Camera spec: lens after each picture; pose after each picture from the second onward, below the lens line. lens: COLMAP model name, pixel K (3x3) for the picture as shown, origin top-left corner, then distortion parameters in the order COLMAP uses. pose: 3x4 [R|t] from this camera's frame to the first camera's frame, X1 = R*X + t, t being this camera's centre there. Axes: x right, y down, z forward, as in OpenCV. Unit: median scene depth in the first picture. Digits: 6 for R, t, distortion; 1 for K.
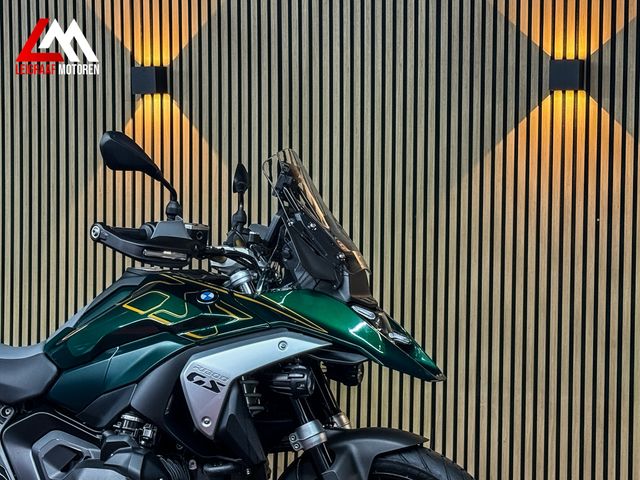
lens RADIAL K [[1371.7, 0, 318.6], [0, 1371.7, 242.5], [0, 0, 1]] dist [0.140459, 0.000000]
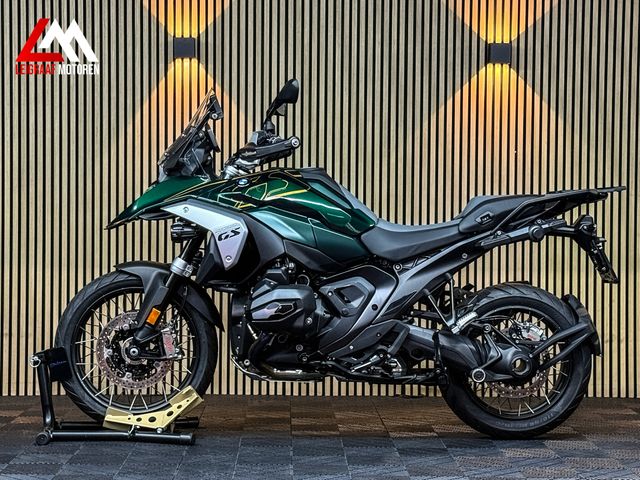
lens RADIAL K [[1359.6, 0, 319.9], [0, 1359.6, 238.7], [0, 0, 1]] dist [0.139976, 0.000000]
pose [[0.930908, -0.009608, 0.365127, -0.537598], [0.015151, 0.999809, -0.012319, 0.093107], [-0.364939, 0.017000, 0.930876, -0.295570]]
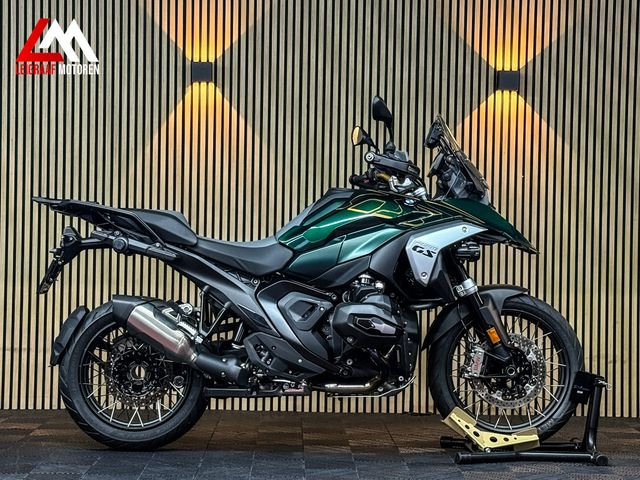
lens RADIAL K [[1371.7, 0, 323.4], [0, 1371.7, 240.2], [0, 0, 1]] dist [0.140459, 0.000000]
pose [[0.931026, 0.004631, 0.364923, -0.564845], [0.004395, 0.999705, -0.023900, 0.090736], [-0.364926, 0.023856, 0.930731, -0.341290]]
